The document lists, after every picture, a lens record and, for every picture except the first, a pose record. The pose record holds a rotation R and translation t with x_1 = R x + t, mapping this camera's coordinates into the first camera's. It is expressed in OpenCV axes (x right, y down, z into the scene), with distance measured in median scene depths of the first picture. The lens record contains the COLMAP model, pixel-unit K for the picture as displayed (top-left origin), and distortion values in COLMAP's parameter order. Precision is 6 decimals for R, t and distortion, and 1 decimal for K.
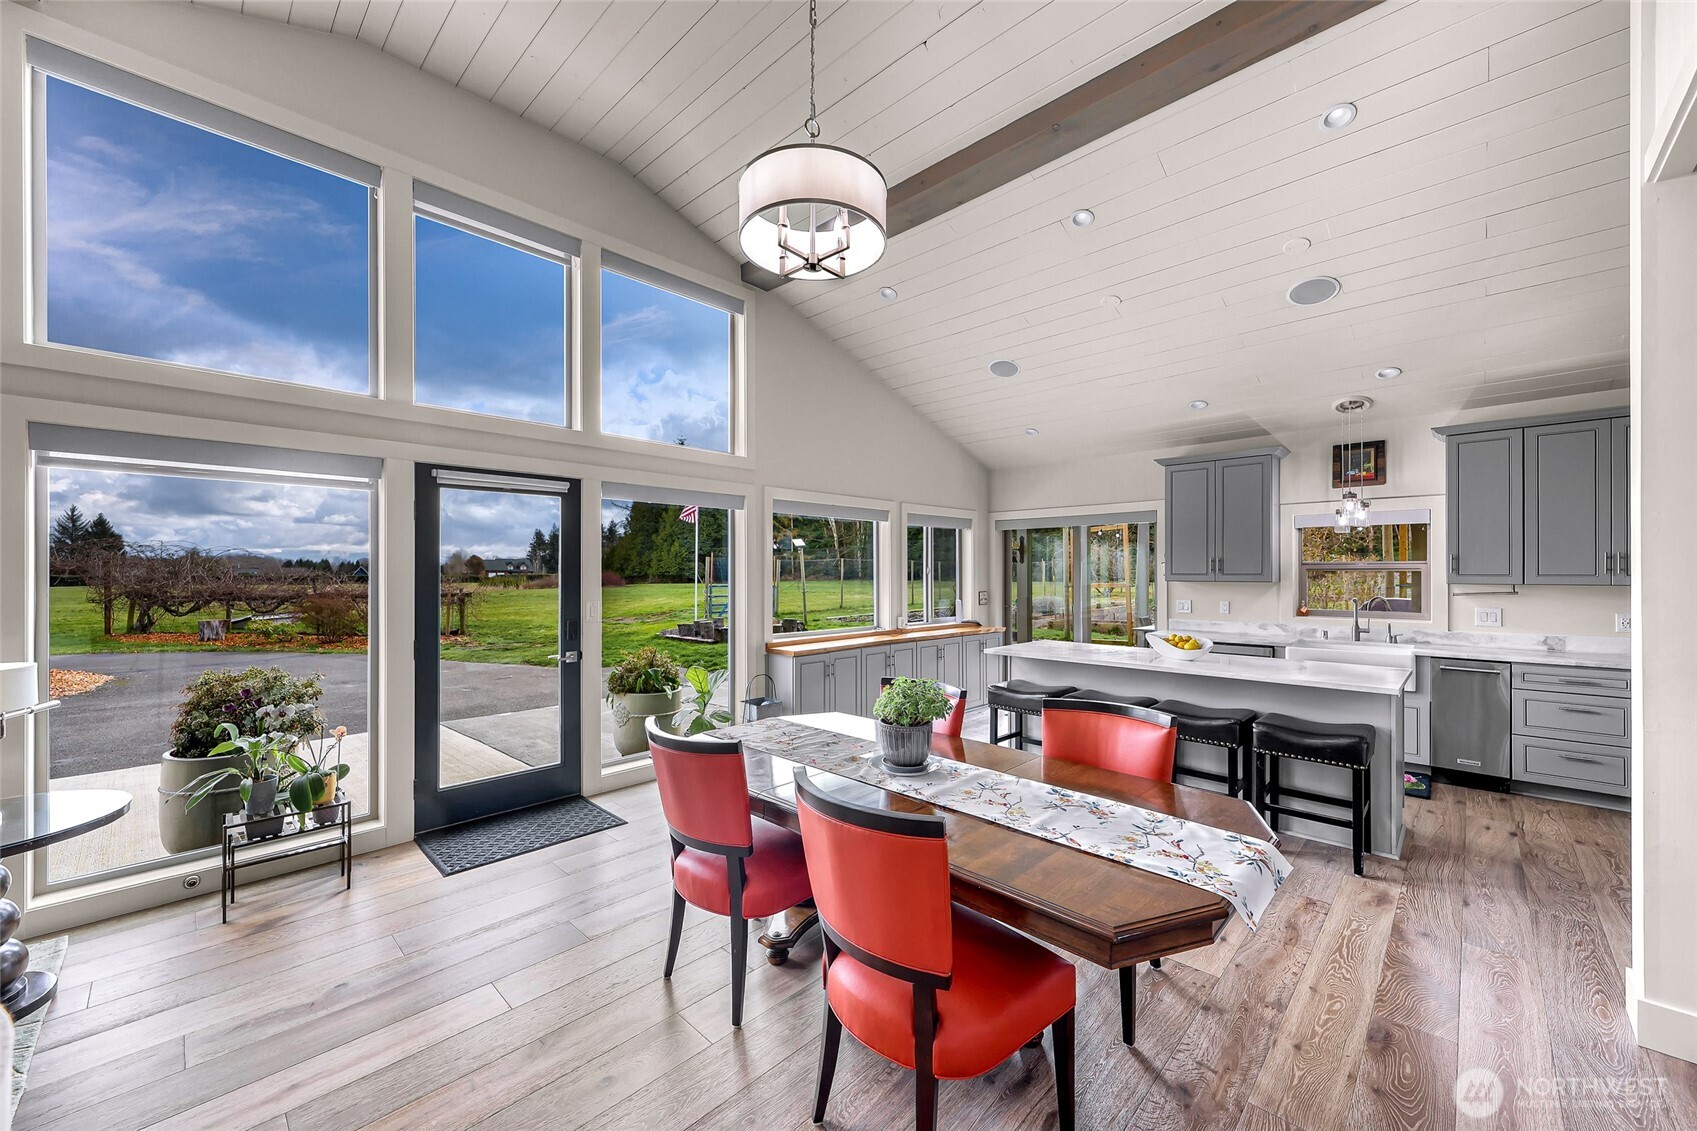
lens RADIAL K [[645.5, 0, 839.3], [0, 645.5, 572.4], [0, 0, 1]] dist [0.003358, 0.000188]
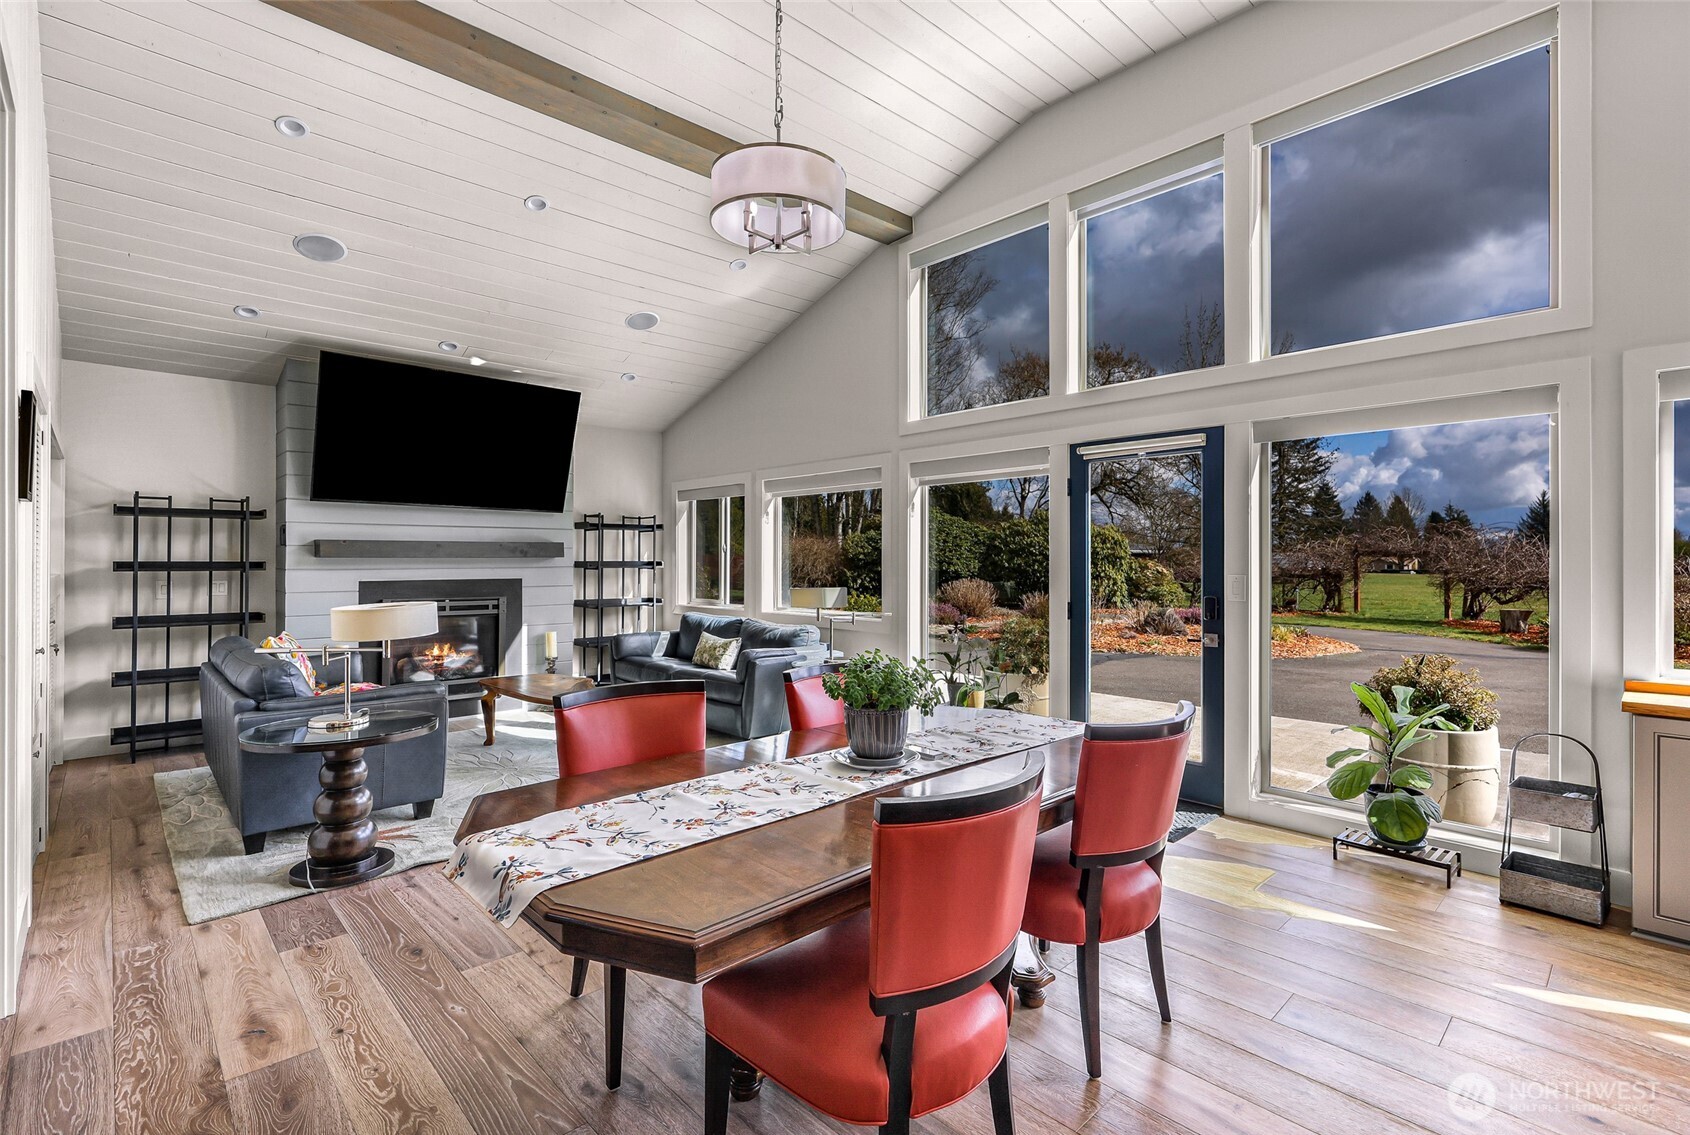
lens RADIAL K [[784.4, 0, 848.7], [0, 784.4, 561.4], [0, 0, 1]] dist [-0.000032, 0.000027]
pose [[-0.036925, 0.001896, -0.999316, 0.626913], [-0.001316, 0.999997, 0.001946, 0.027232], [0.999317, 0.001387, -0.036922, 0.574212]]
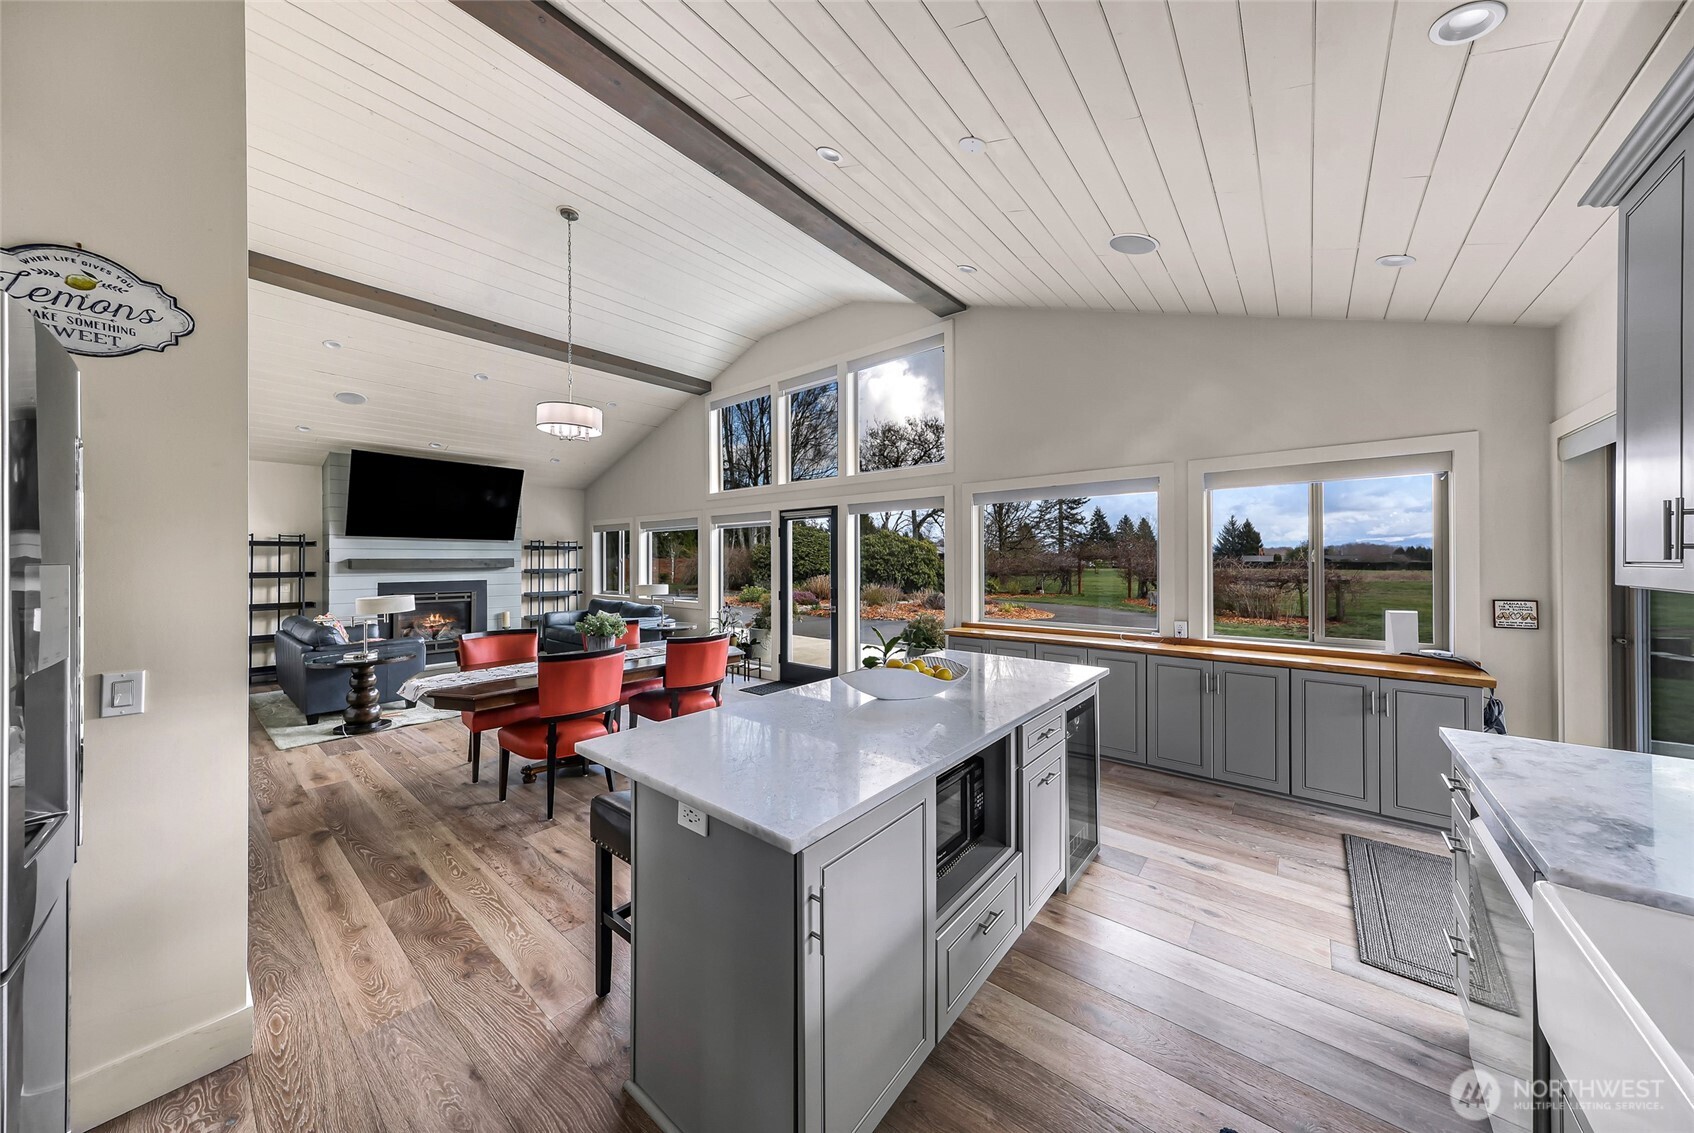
lens RADIAL K [[556.9, 0, 850.3], [0, 556.9, 560.7], [0, 0, 1]] dist [0.007383, -0.000091]
pose [[0.092781, 0.000287, -0.995686, 1.082843], [0.001698, 0.999998, 0.000447, 0.000666], [0.995685, -0.001733, 0.092780, 0.918226]]
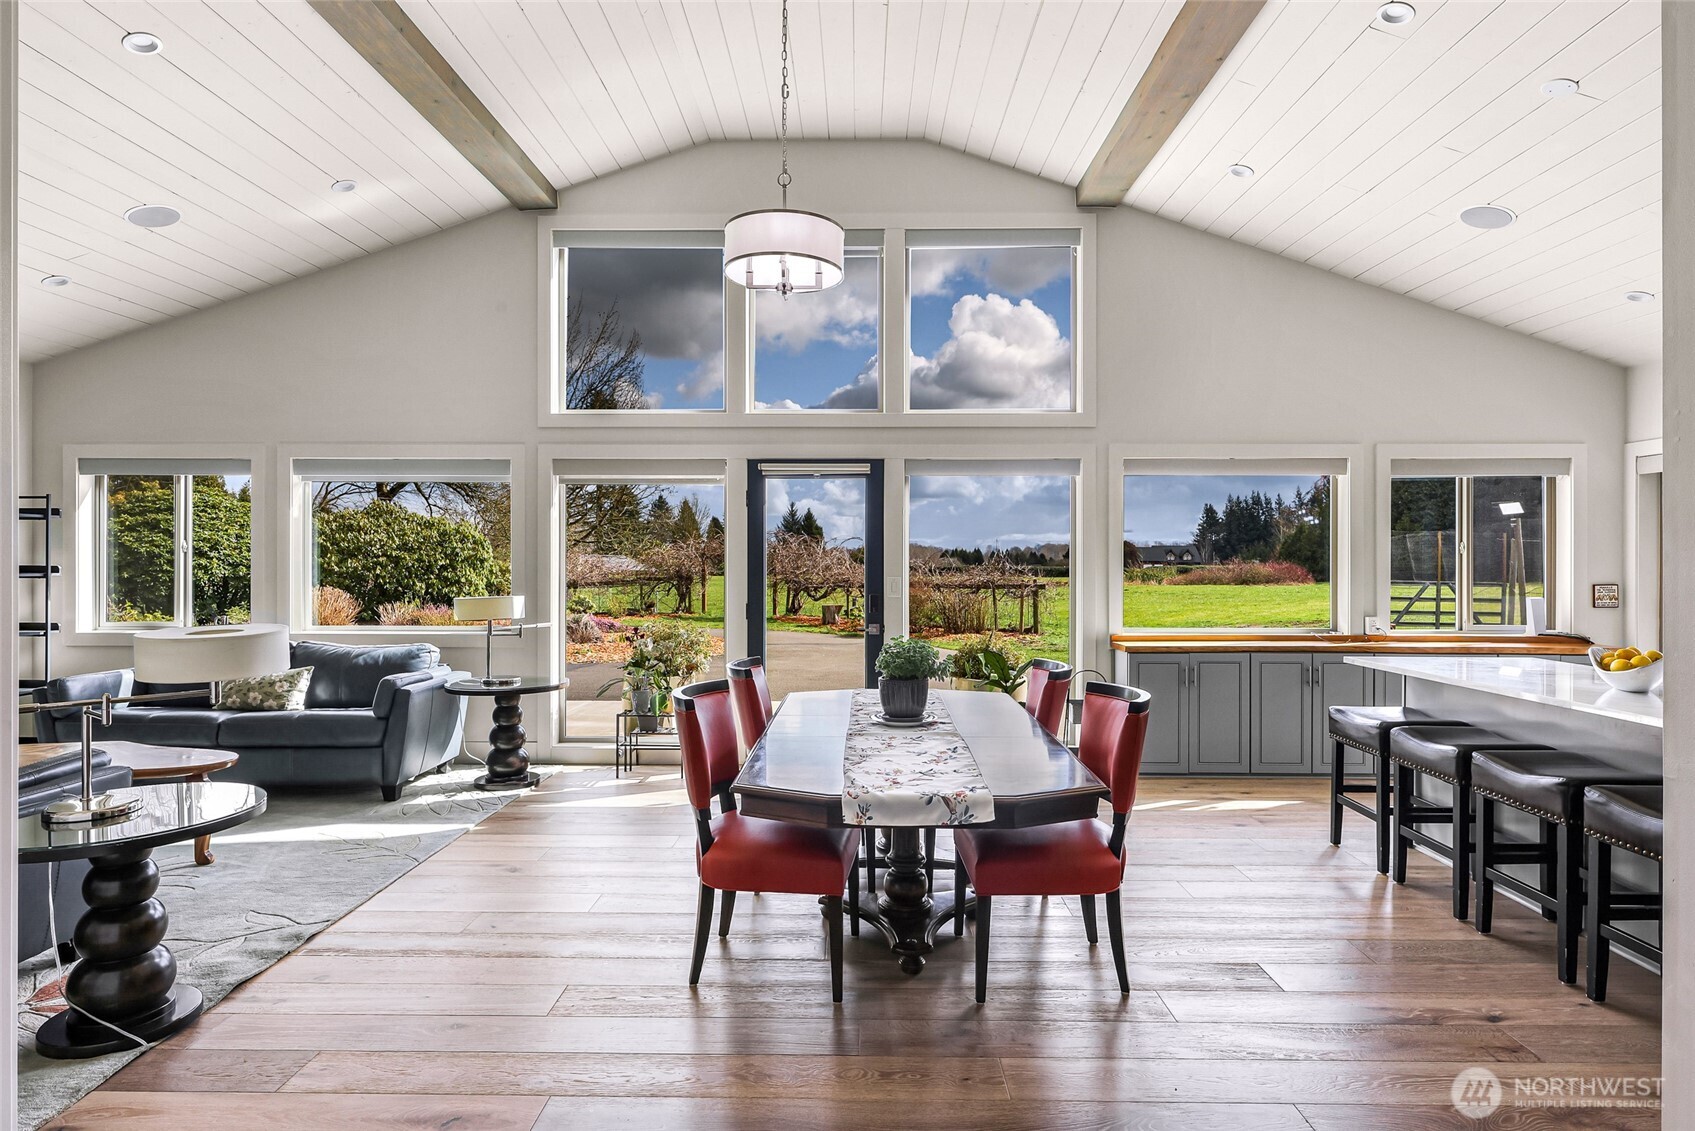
lens RADIAL K [[928.5, 0, 860.5], [0, 928.5, 563.1], [0, 0, 1]] dist [0.004805, 0.000244]
pose [[0.696143, 0.001352, -0.717902, 0.663523], [-0.002223, 0.999997, -0.000273, 0.024193], [0.717900, 0.001786, 0.696144, -0.069444]]
